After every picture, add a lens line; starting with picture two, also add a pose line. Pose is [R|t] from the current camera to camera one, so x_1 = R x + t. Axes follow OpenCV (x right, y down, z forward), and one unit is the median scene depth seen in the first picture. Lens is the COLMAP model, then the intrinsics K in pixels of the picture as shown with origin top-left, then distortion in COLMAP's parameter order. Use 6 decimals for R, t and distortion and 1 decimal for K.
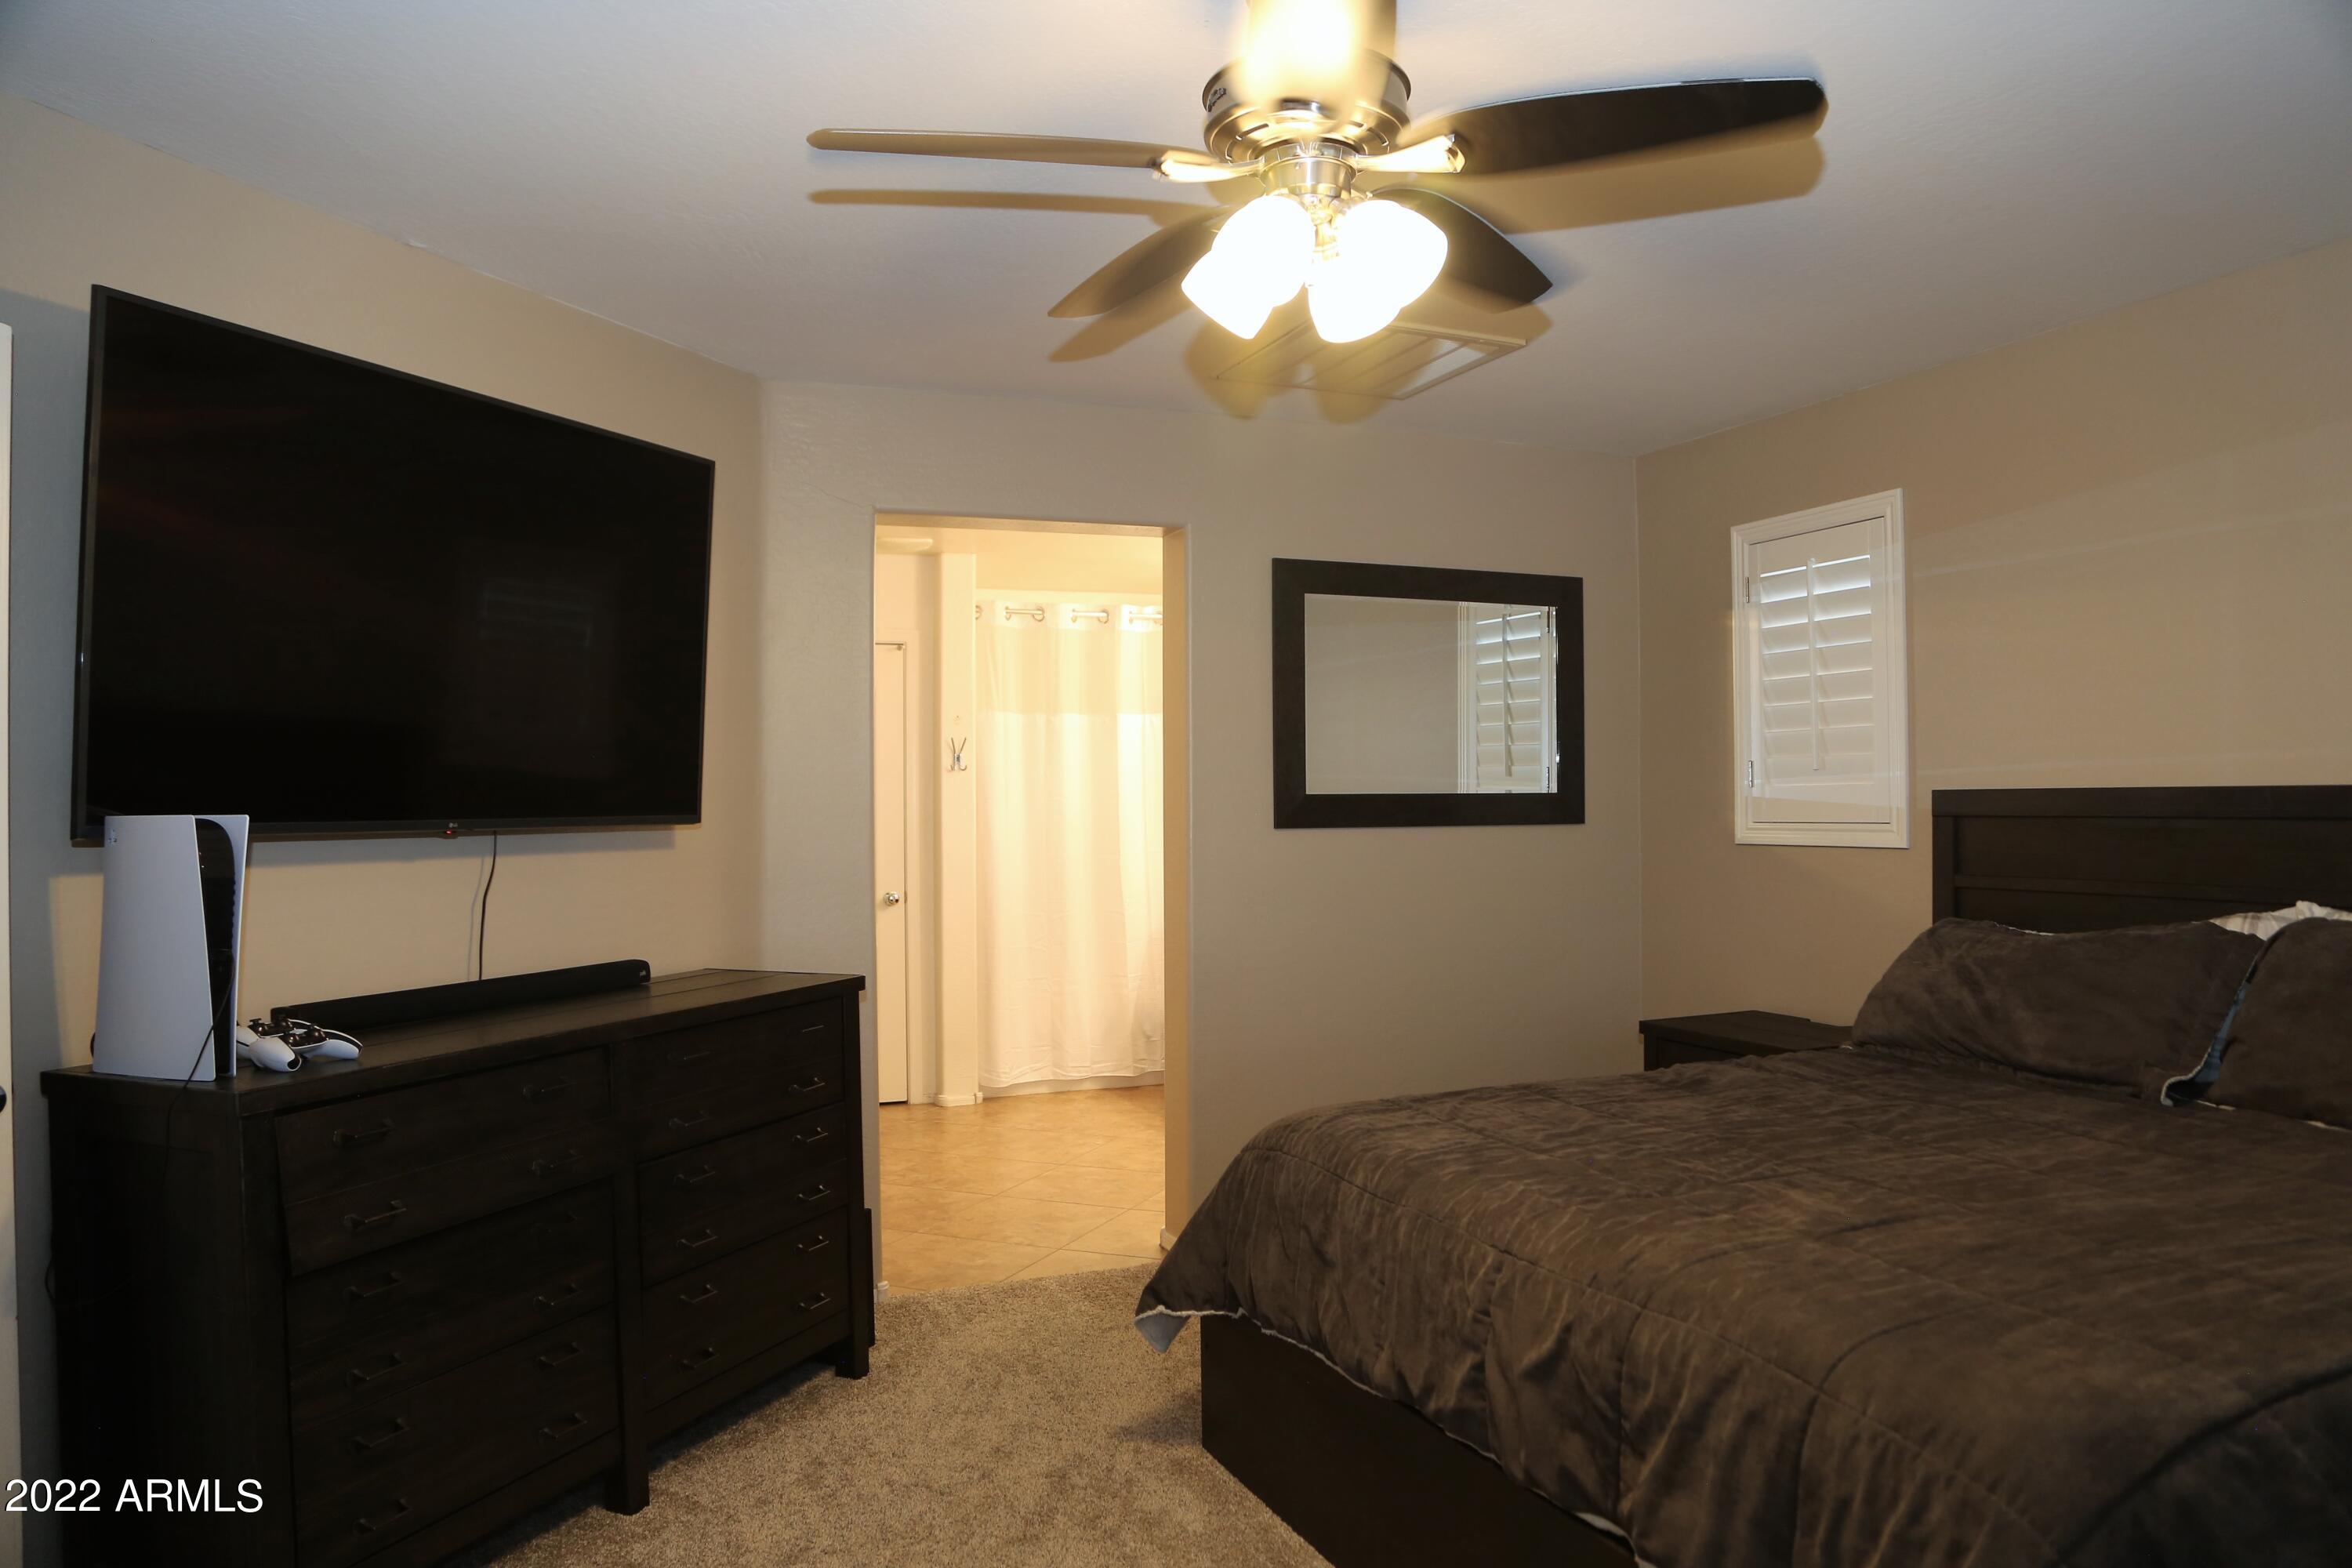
lens RADIAL K [[1626.0, 0, 1214.7], [0, 1626.0, 775.4], [0, 0, 1]] dist [-0.102000, 0.004164]
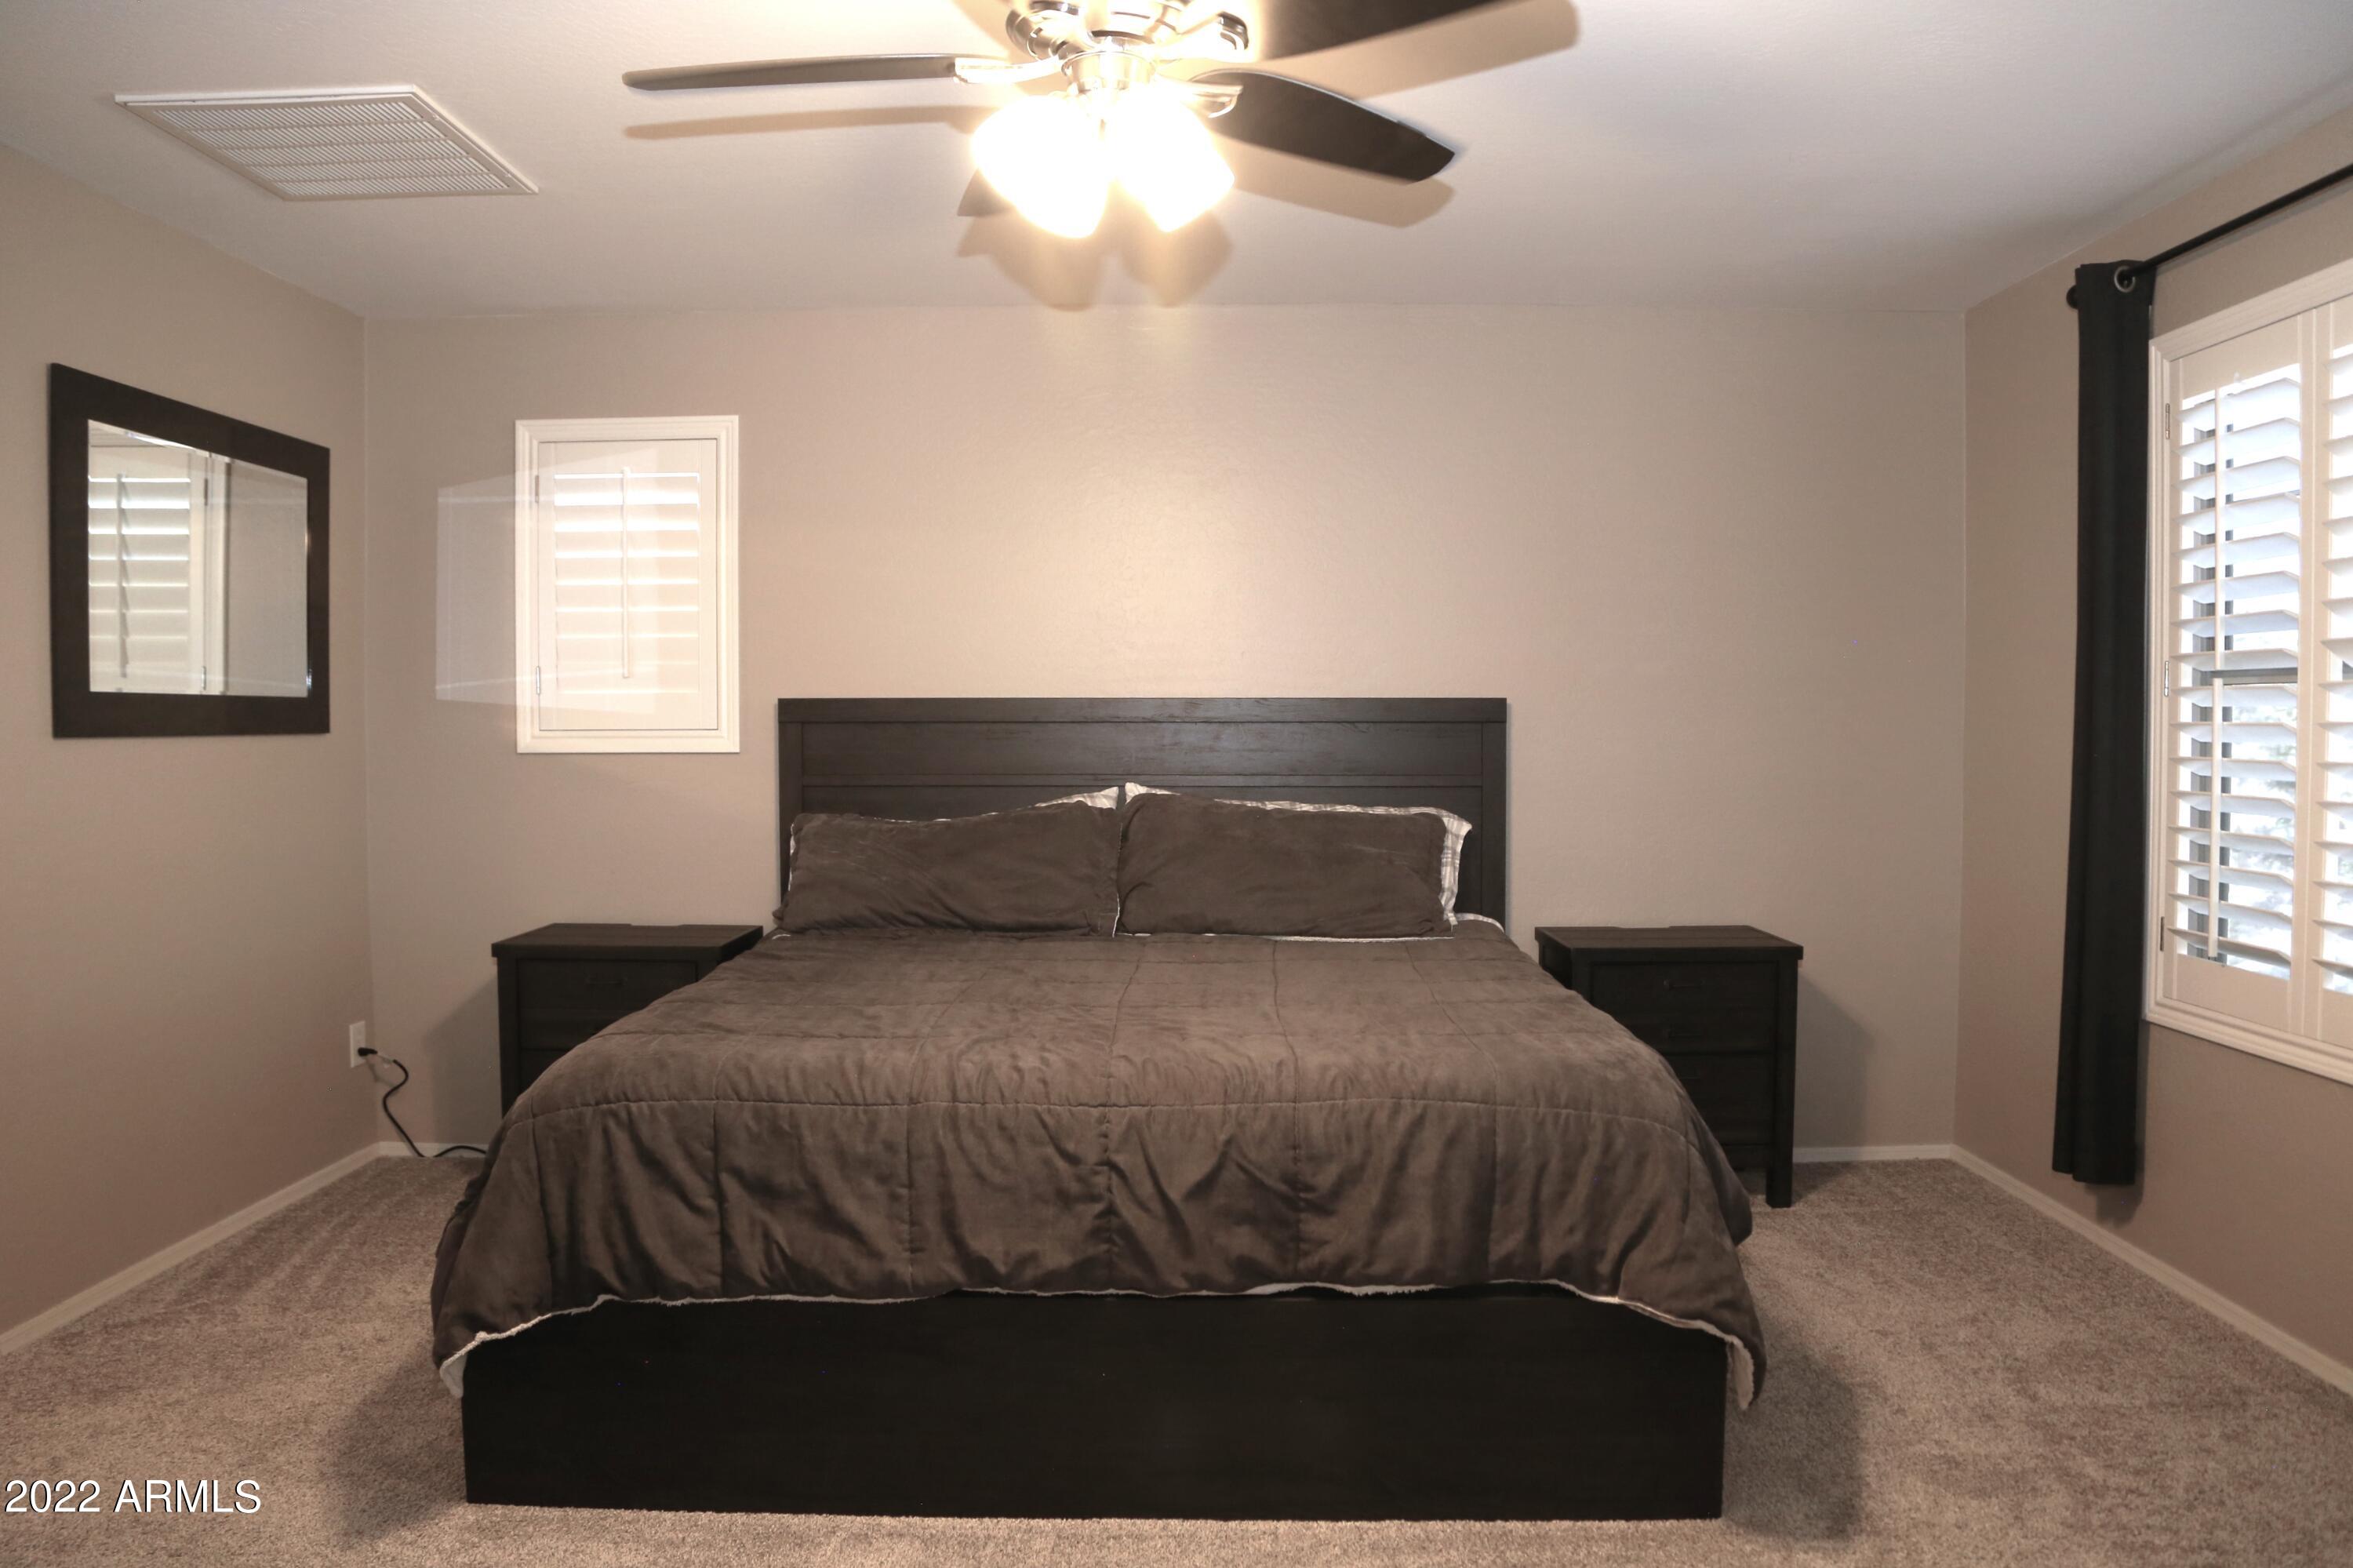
lens RADIAL K [[1626.8, 0, 1215.2], [0, 1626.8, 775.4], [0, 0, 1]] dist [-0.102000, 0.004164]
pose [[0.371425, -0.024317, 0.928145, -0.471085], [-0.017802, 0.999287, 0.033305, 0.019826], [-0.928292, -0.028893, 0.370727, 0.306778]]
